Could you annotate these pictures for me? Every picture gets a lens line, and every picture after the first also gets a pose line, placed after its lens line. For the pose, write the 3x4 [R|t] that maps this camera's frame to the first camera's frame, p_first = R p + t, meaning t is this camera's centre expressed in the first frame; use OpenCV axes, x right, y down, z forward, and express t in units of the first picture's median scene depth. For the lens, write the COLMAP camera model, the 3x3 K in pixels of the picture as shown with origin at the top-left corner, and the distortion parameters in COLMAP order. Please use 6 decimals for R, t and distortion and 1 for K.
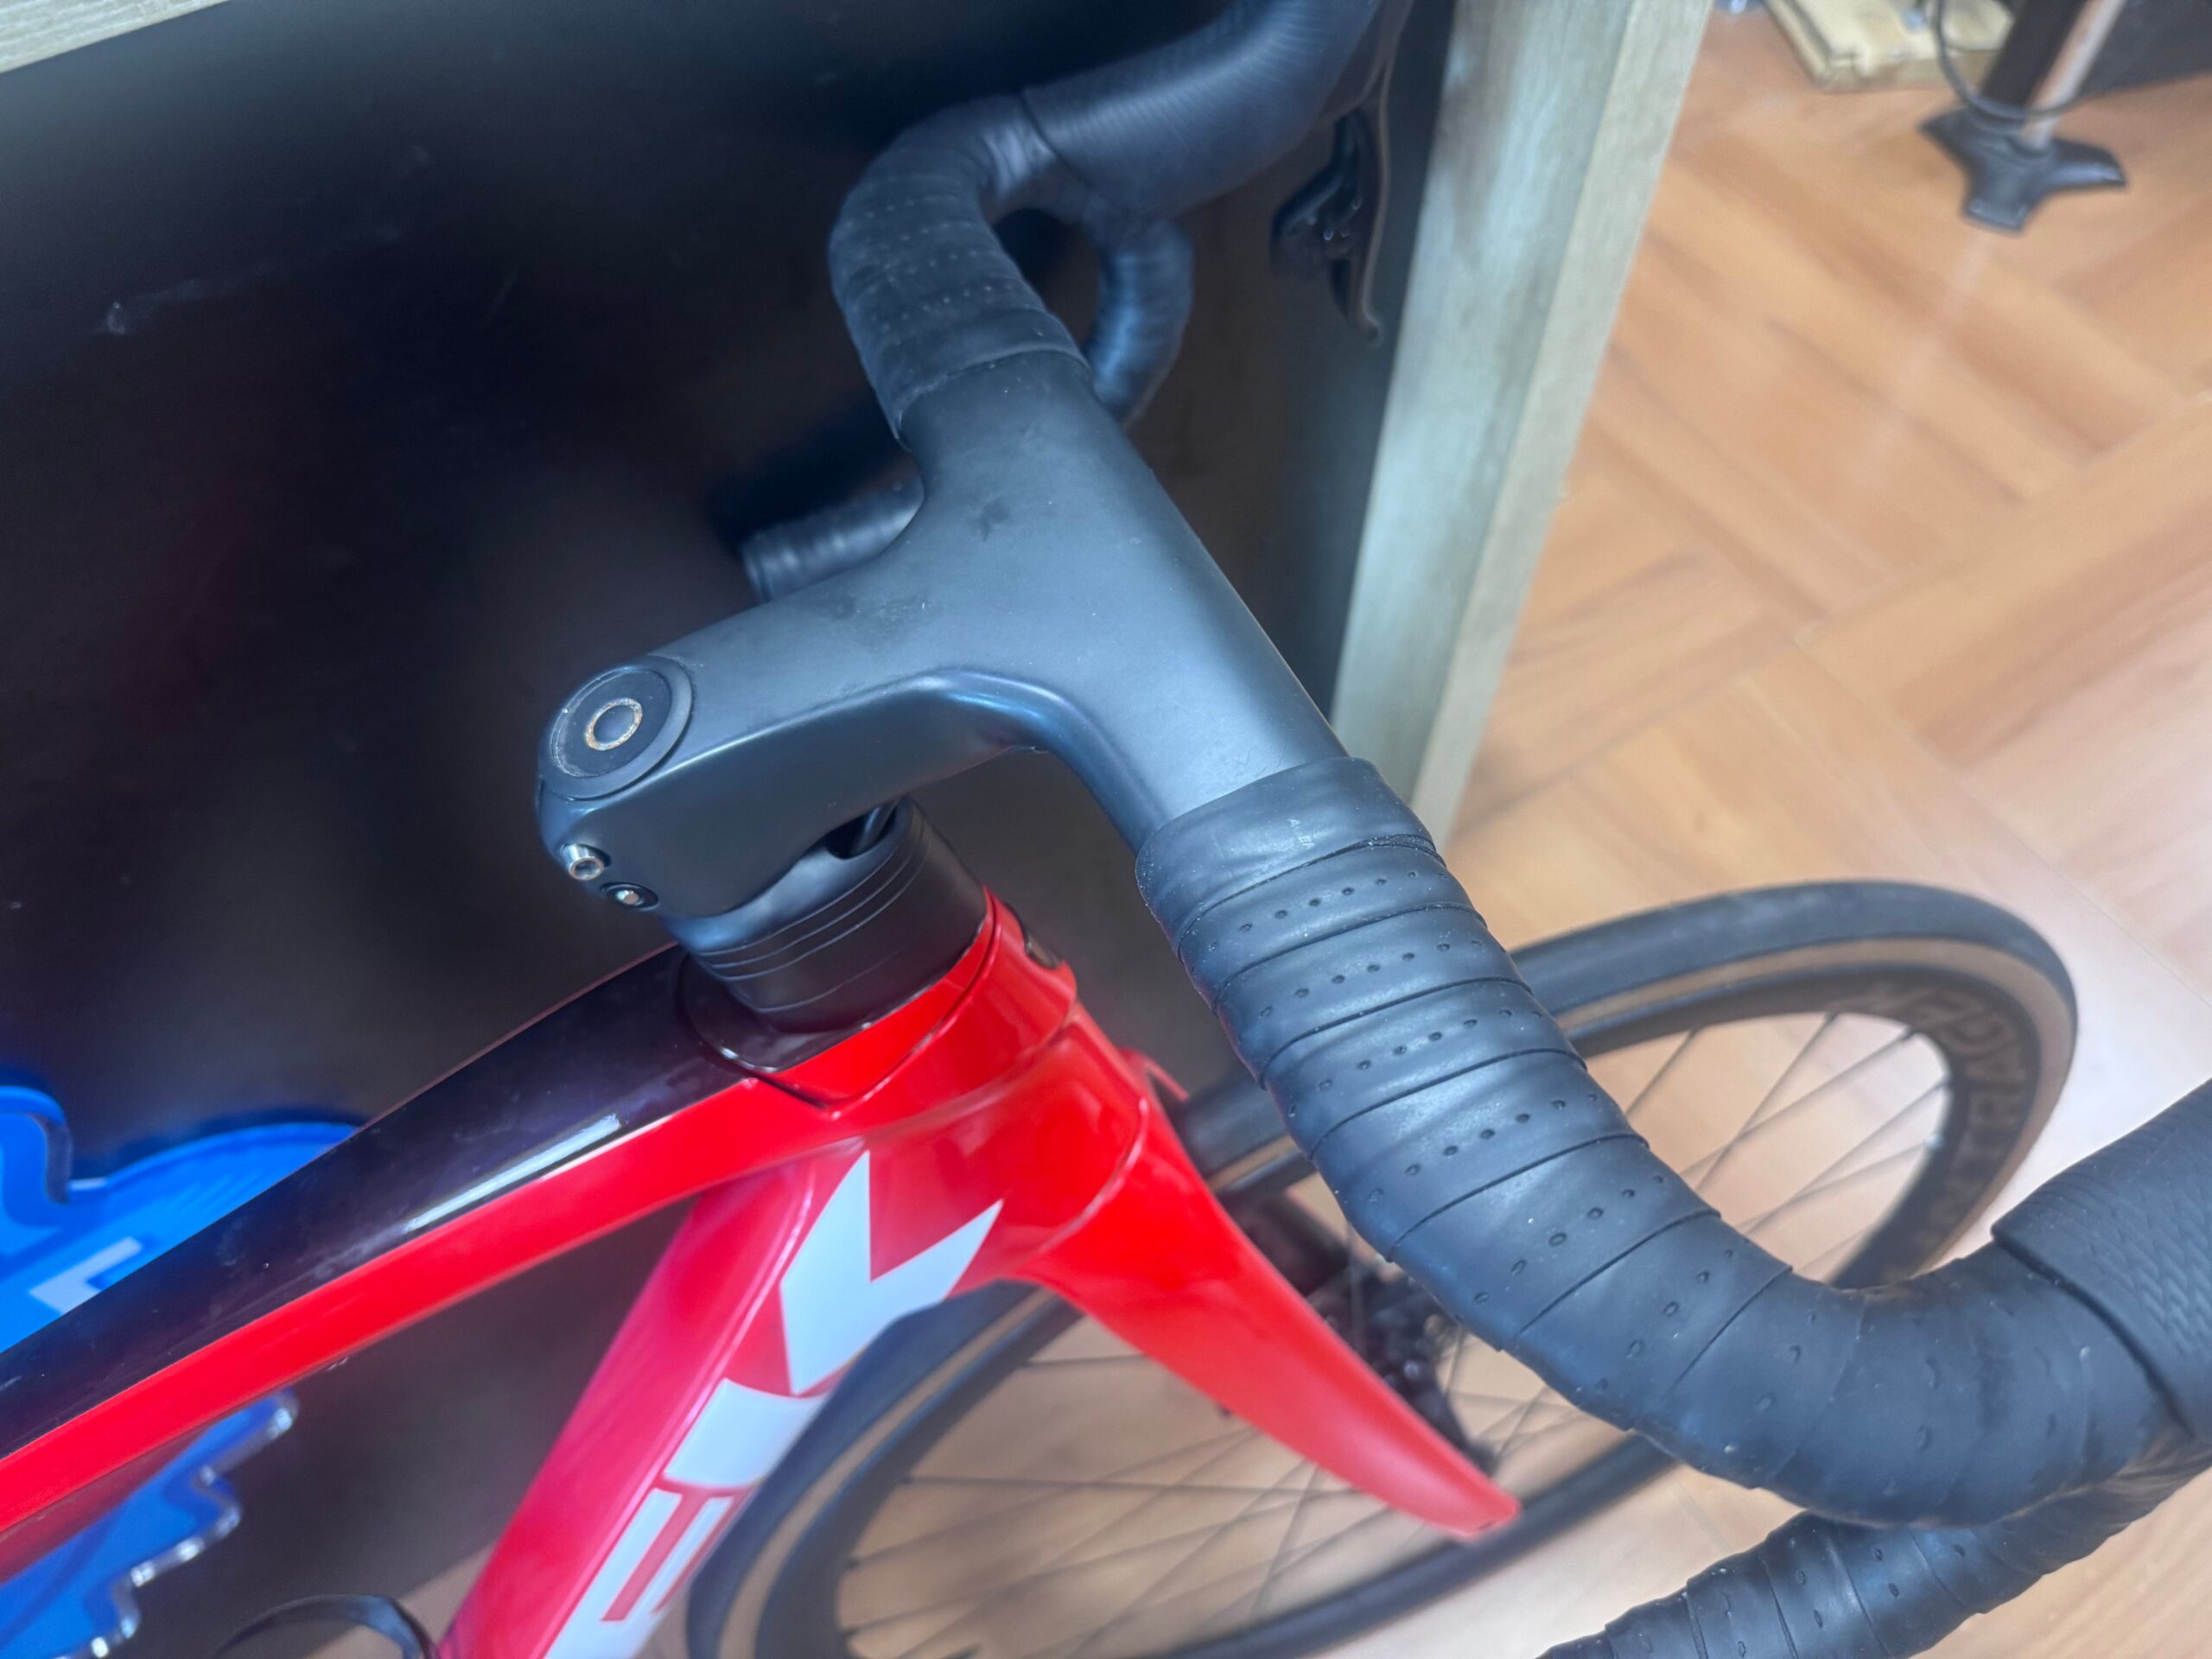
lens RADIAL K [[1546.6, 0, 1108.2], [0, 1546.6, 844.3], [0, 0, 1]] dist [0.095394, -0.127136]
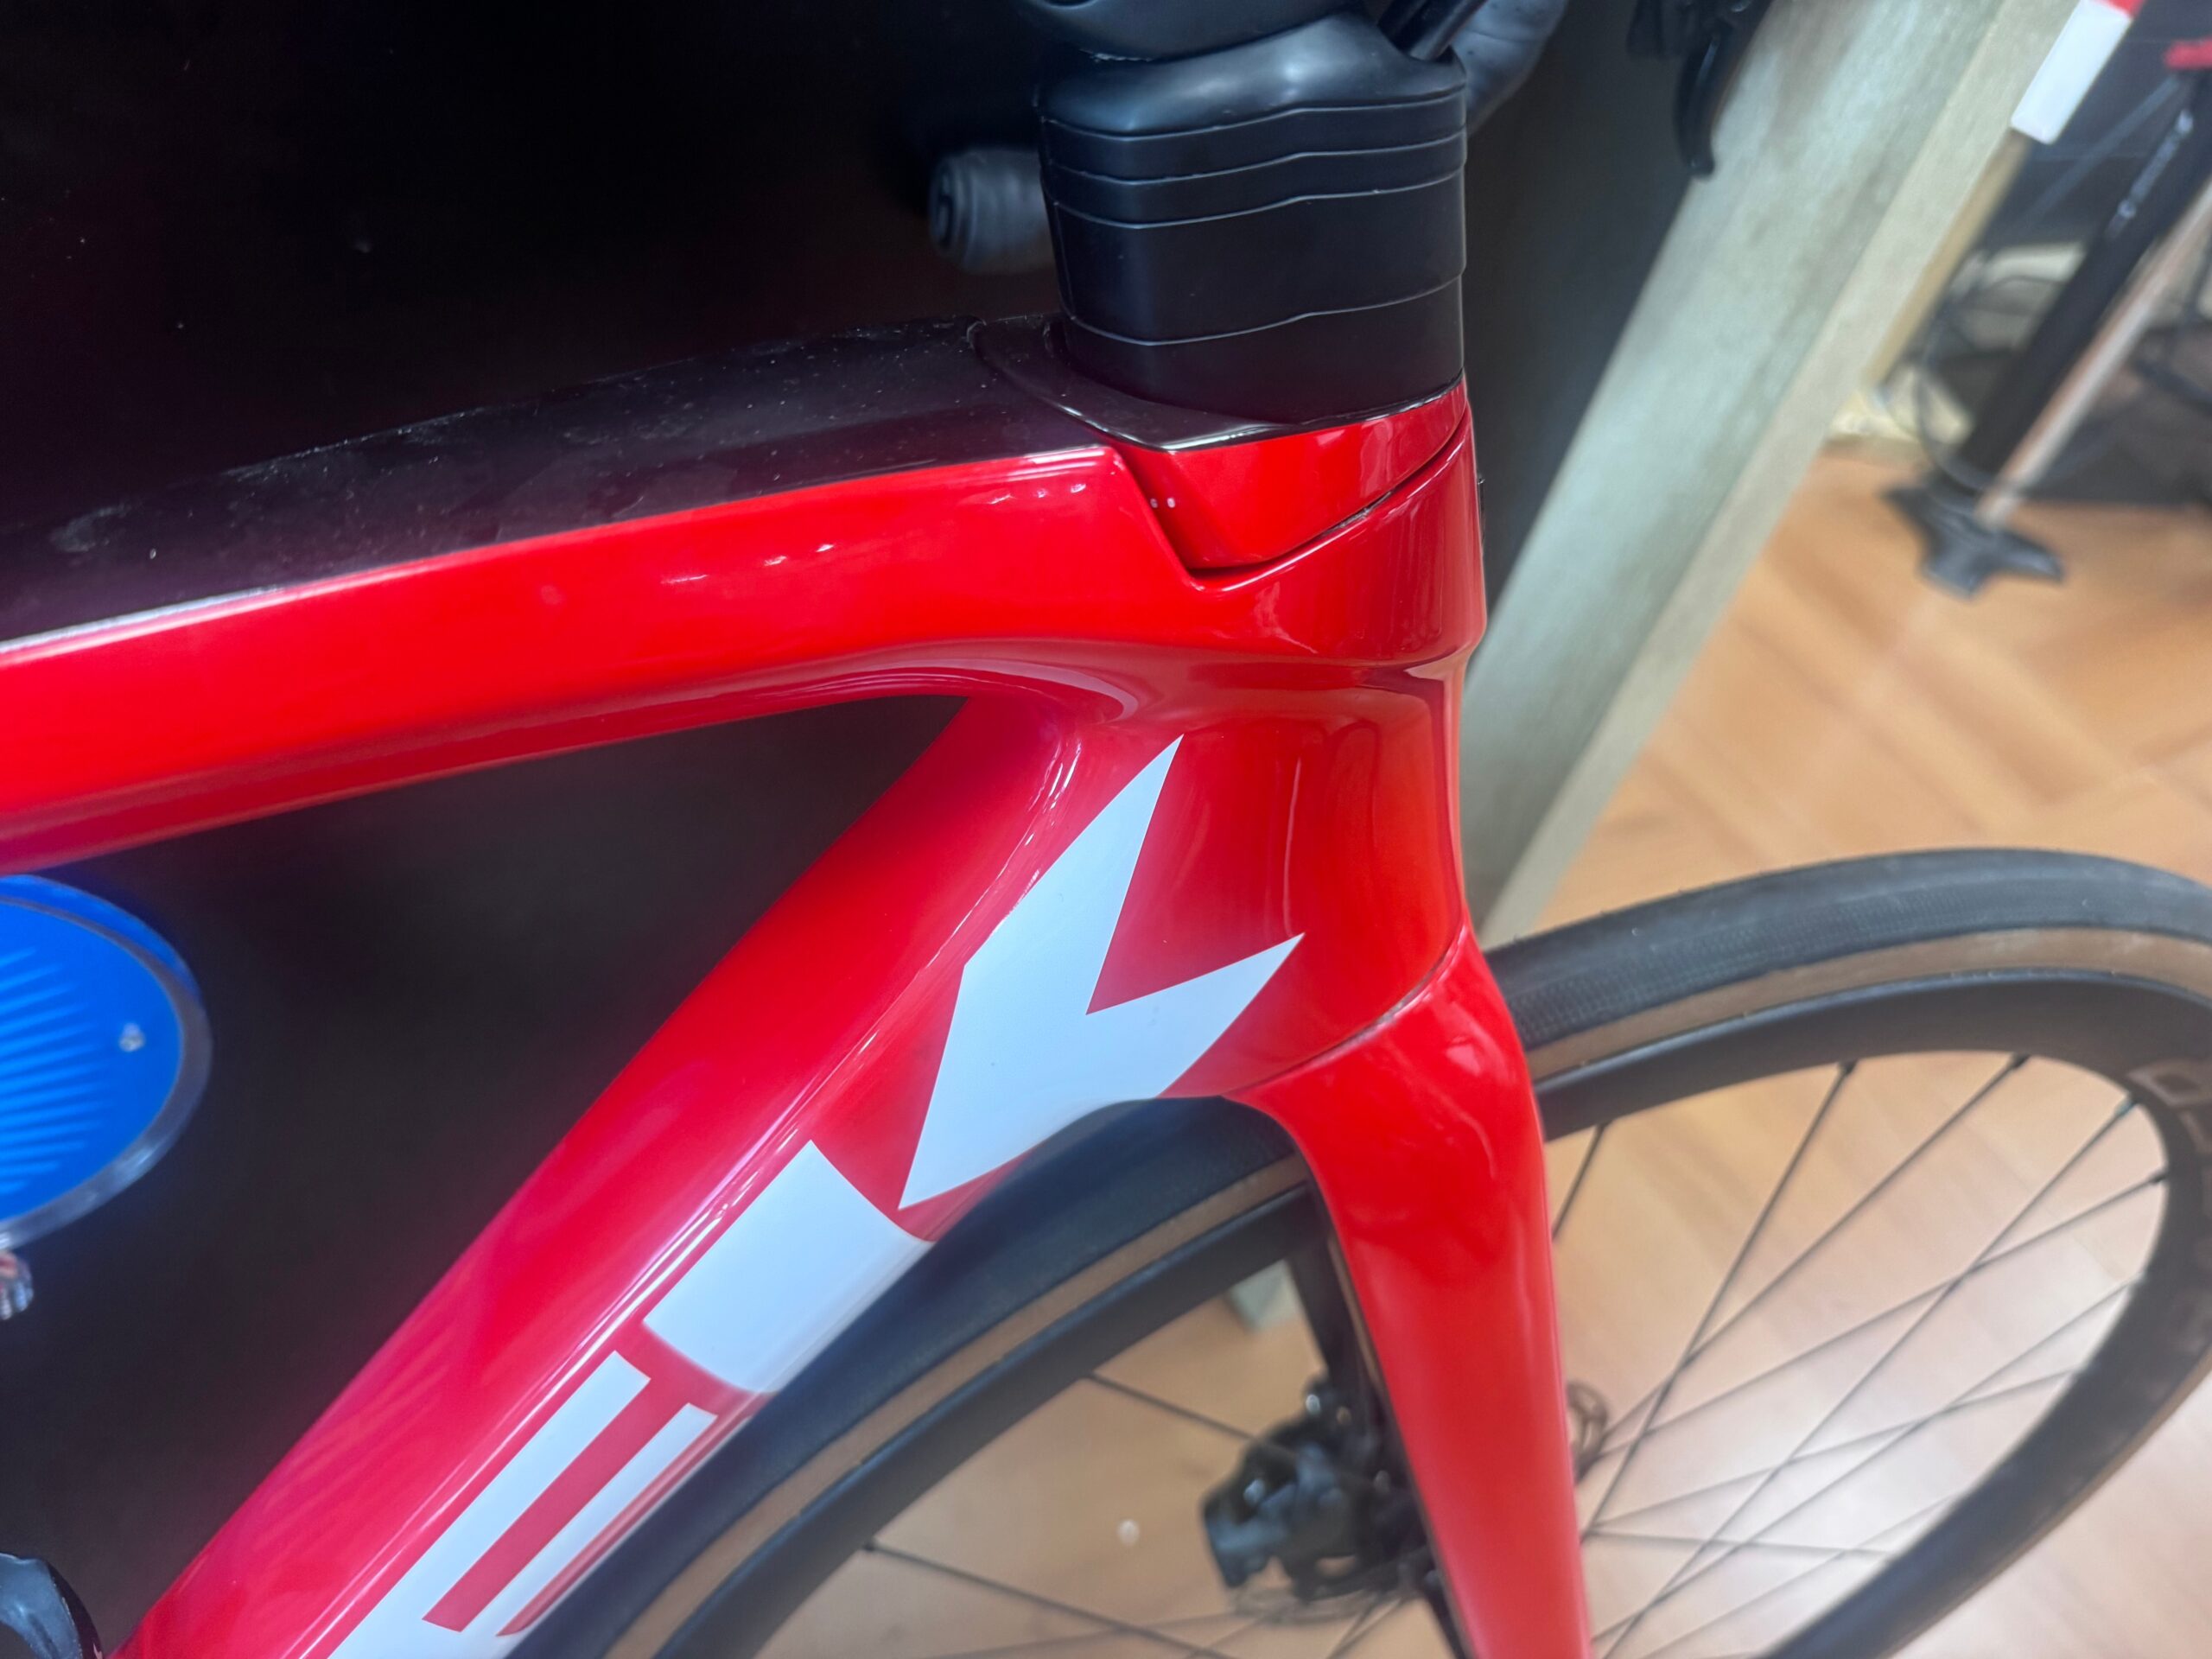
lens RADIAL K [[1584.9, 0, 1099.2], [0, 1584.9, 821.4], [0, 0, 1]] dist [0.057639, -0.107489]
pose [[0.978090, 0.189485, 0.086225, -0.143766], [-0.168246, 0.963408, -0.208656, 0.224336], [-0.122608, 0.189577, 0.974181, 0.252055]]
